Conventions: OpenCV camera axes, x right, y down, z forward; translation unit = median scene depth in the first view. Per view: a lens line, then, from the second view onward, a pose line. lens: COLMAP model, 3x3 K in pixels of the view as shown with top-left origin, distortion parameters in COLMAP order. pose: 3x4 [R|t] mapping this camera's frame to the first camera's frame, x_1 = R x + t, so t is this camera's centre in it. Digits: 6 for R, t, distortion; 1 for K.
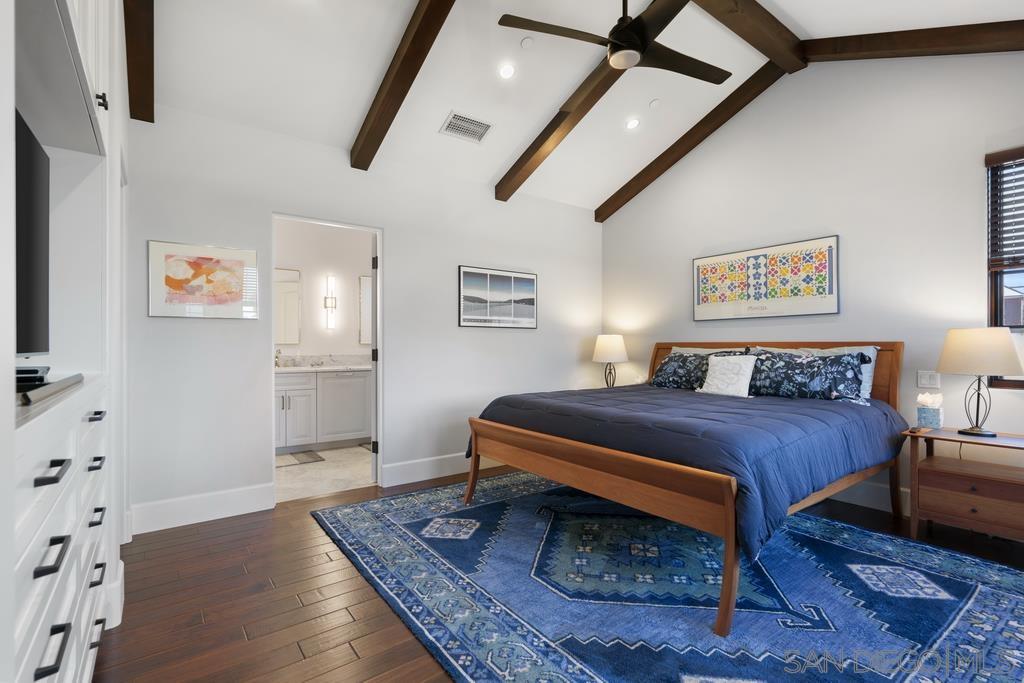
lens RADIAL K [[469.5, 0, 499.9], [0, 469.5, 346.5], [0, 0, 1]] dist [0.000896, 0.000874]
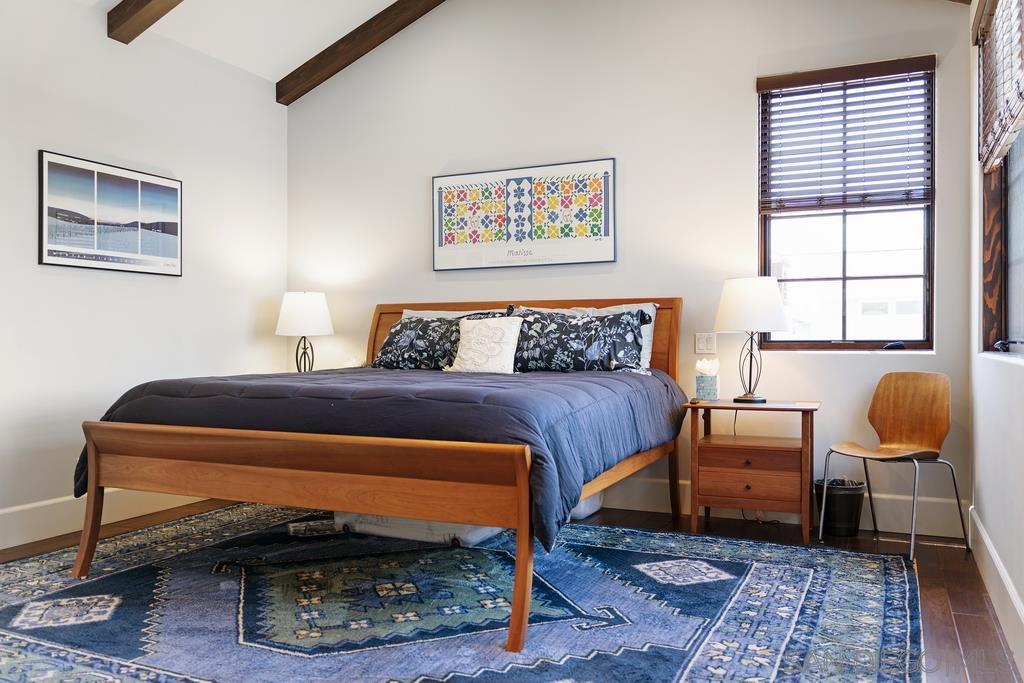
lens RADIAL K [[841.9, 0, 473.4], [0, 841.9, 346.8], [0, 0, 1]] dist [0.013324, -0.014456]
pose [[0.883045, -0.008737, 0.469207, -0.131935], [0.003971, 0.999930, 0.011147, 0.054868], [-0.469272, -0.007980, 0.883018, -0.105350]]
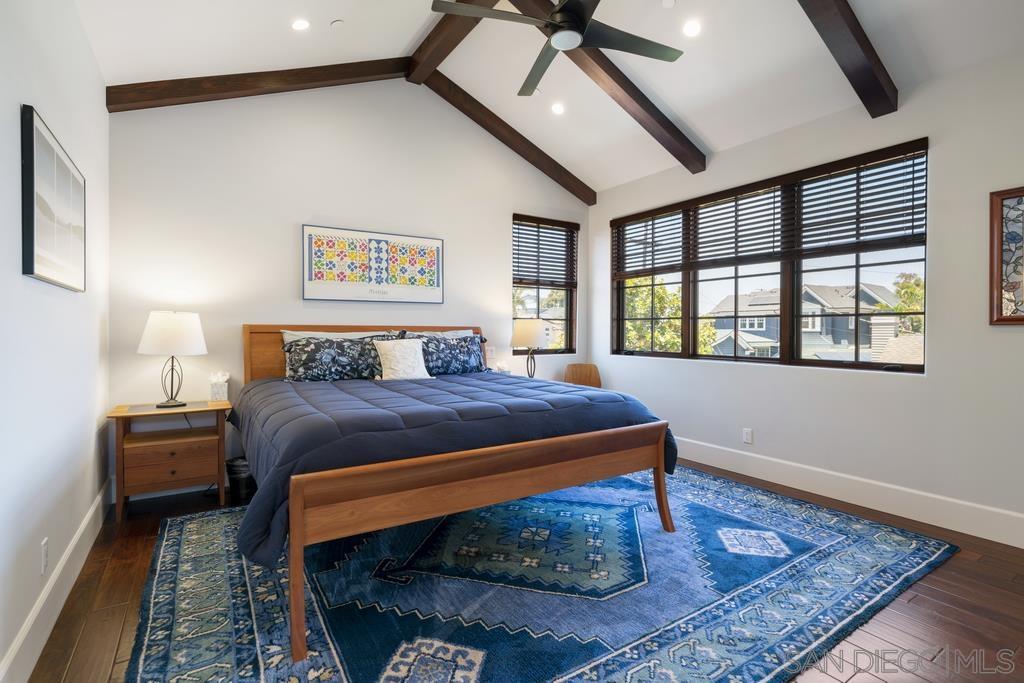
lens RADIAL K [[482.5, 0, 512.0], [0, 482.5, 341.5], [0, 0, 1]] dist [-0.005329, -0.000066]
pose [[0.053089, -0.026646, 0.998234, -0.573334], [-0.002728, 0.999636, 0.026829, -0.004878], [-0.998586, -0.004148, 0.052997, 0.795628]]
